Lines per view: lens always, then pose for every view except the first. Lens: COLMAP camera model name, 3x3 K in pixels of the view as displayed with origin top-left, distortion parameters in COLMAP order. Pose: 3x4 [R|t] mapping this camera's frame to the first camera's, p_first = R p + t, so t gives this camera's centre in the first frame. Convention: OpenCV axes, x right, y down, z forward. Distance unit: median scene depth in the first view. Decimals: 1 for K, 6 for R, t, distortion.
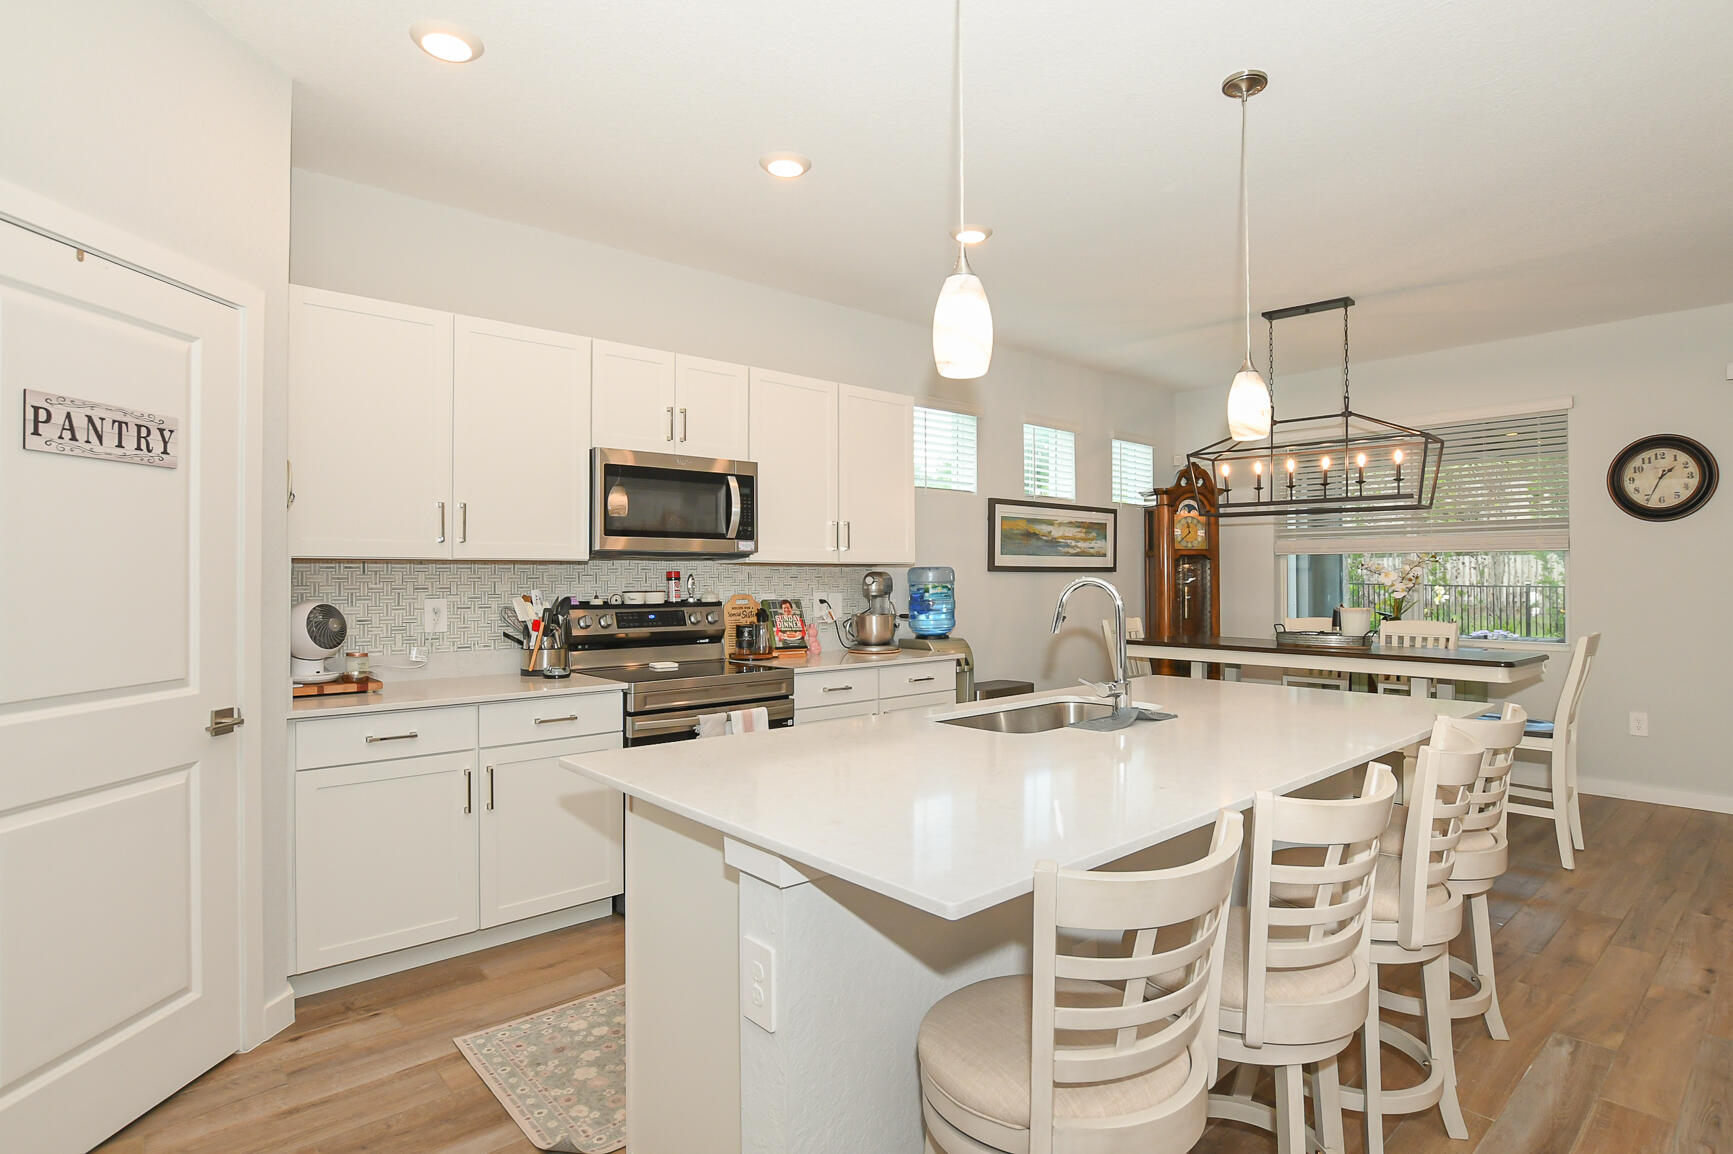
lens RADIAL K [[885.6, 0, 895.9], [0, 885.6, 568.7], [0, 0, 1]] dist [-0.028199, 0.001575]
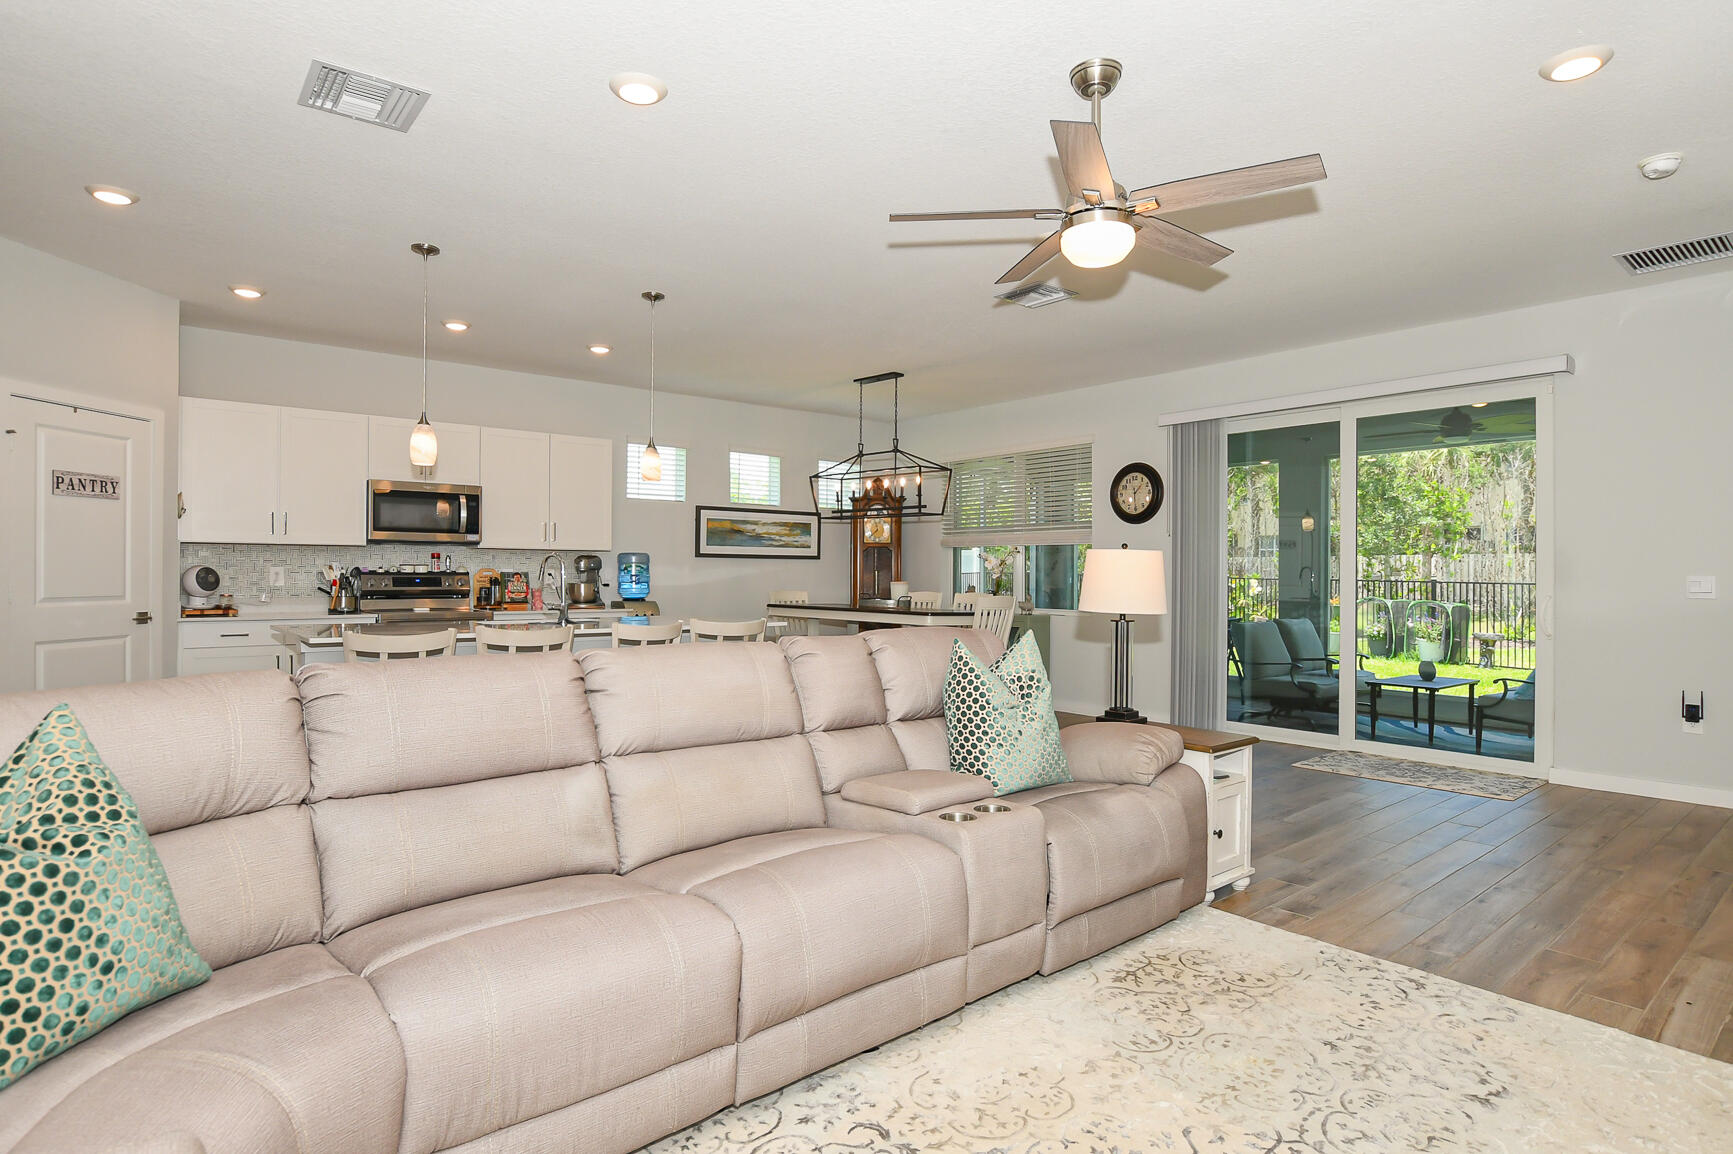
lens RADIAL K [[915.6, 0, 866.5], [0, 915.6, 577.0], [0, 0, 1]] dist [-0.019709, 0.000989]
pose [[0.999042, 0.006734, -0.043238, 0.600252], [-0.006225, 0.999910, 0.011896, 0.021438], [0.043314, -0.011615, 0.998994, -0.622743]]
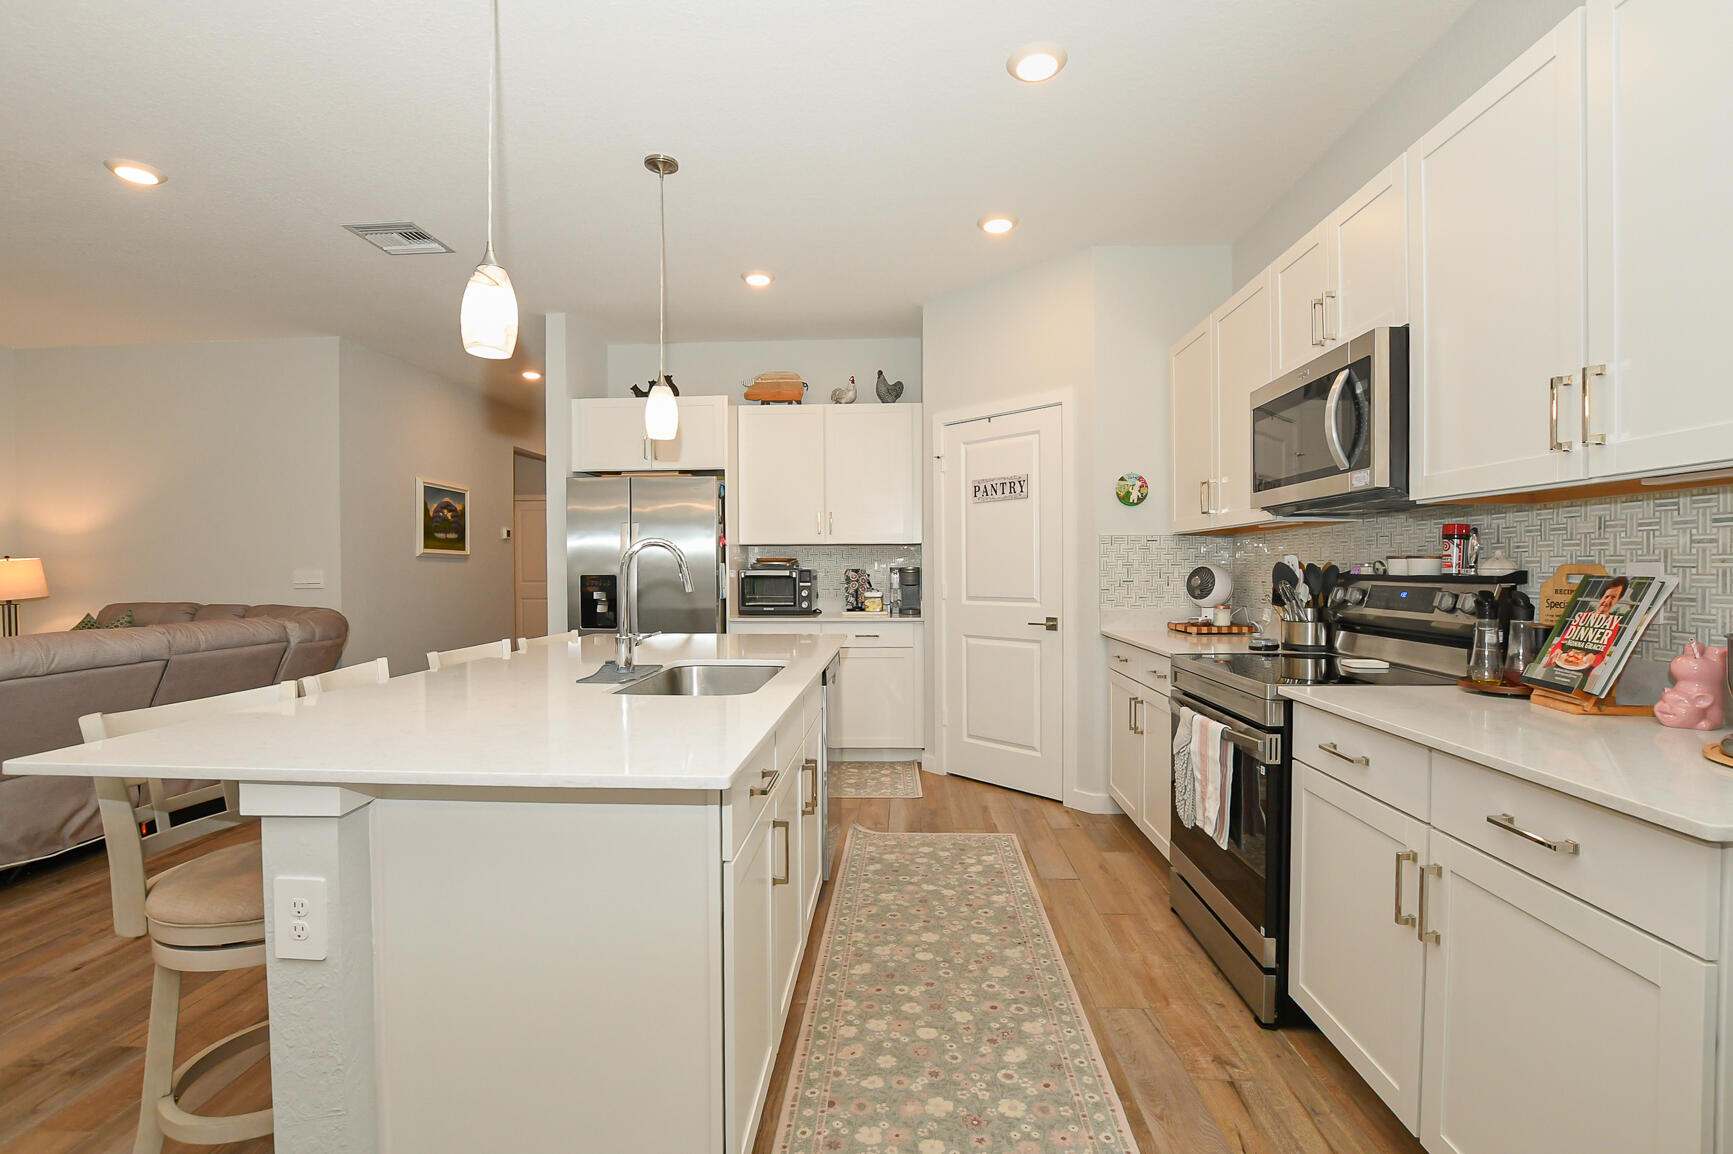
lens RADIAL K [[774.4, 0, 875.3], [0, 774.4, 579.7], [0, 0, 1]] dist [-0.030697, 0.000154]
pose [[-0.703968, 0.015050, -0.710072, 0.399649], [0.010127, 0.999887, 0.011153, 0.030758], [0.710159, 0.000660, -0.704041, 1.072319]]
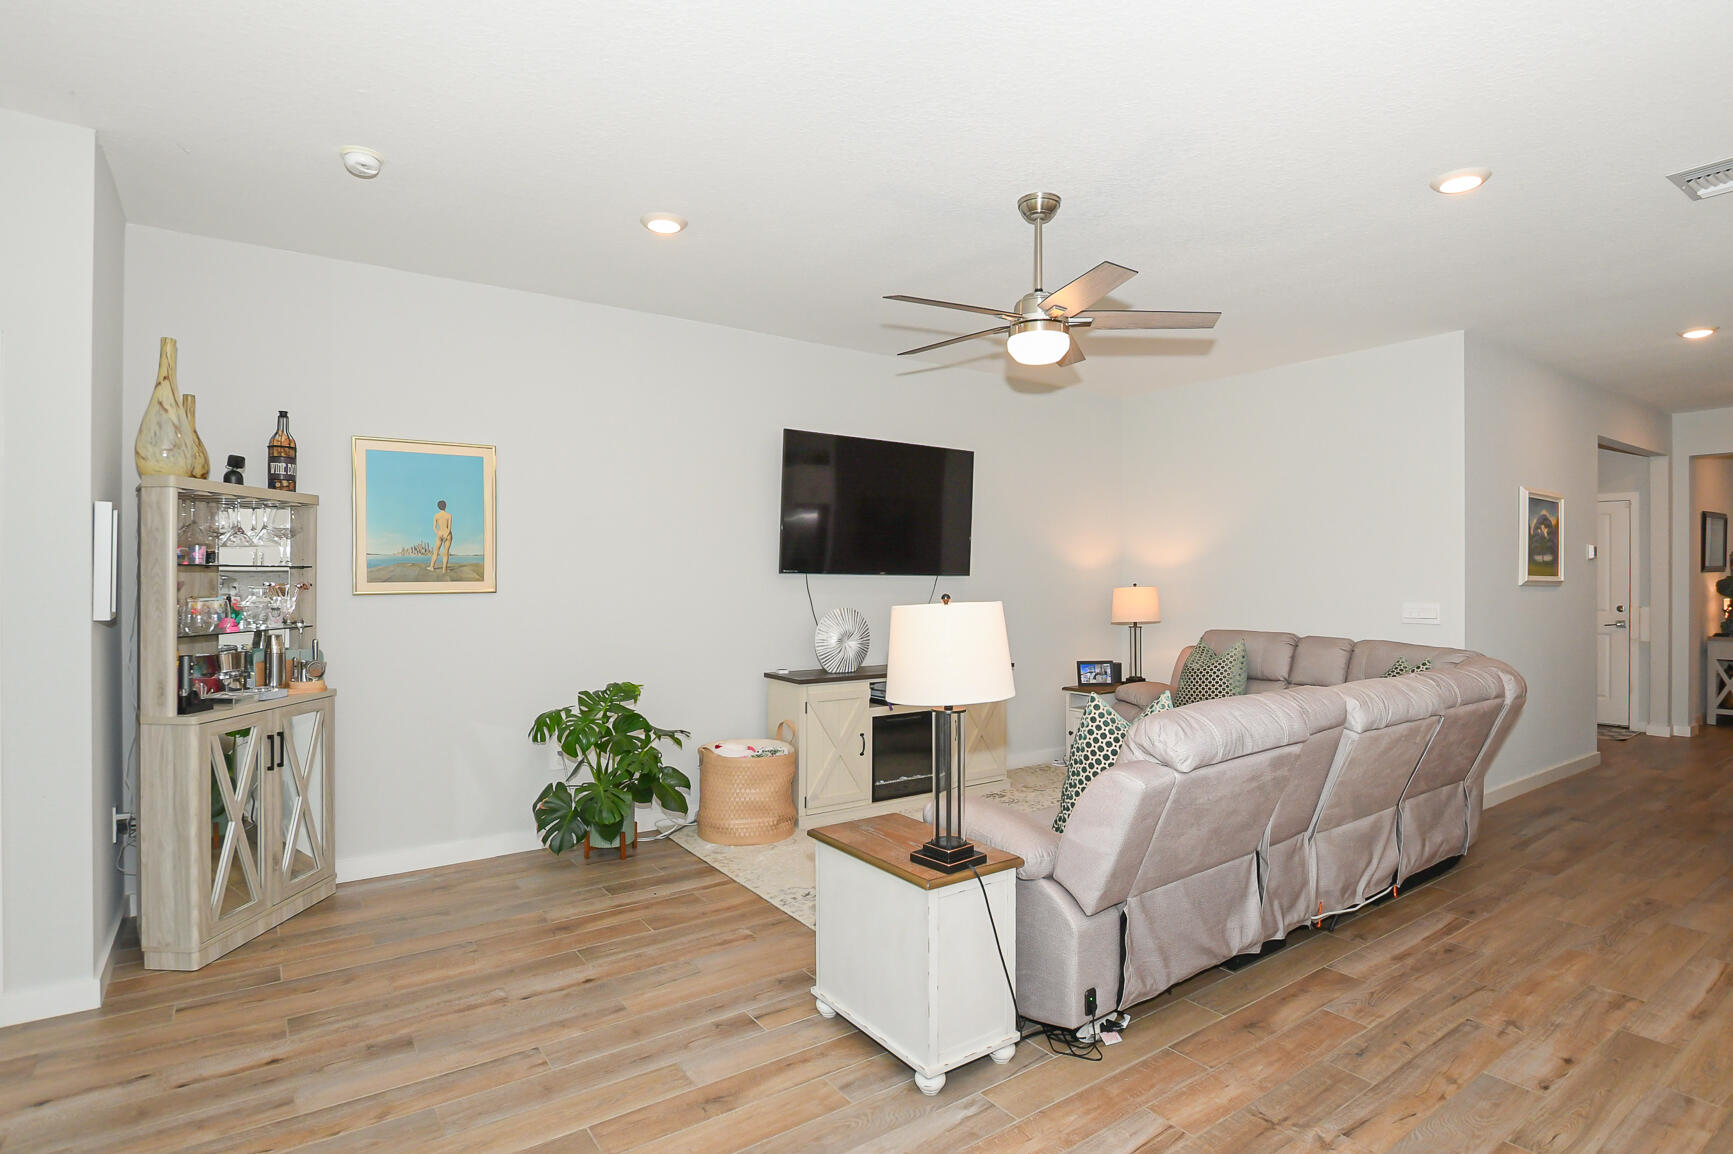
lens RADIAL K [[879.0, 0, 876.2], [0, 879.0, 575.6], [0, 0, 1]] dist [-0.024620, 0.001909]
pose [[-0.992497, -0.000028, 0.122267, 0.792906], [-0.000834, 0.999978, -0.006548, -0.010598], [-0.122264, -0.006601, -0.992476, 0.880975]]
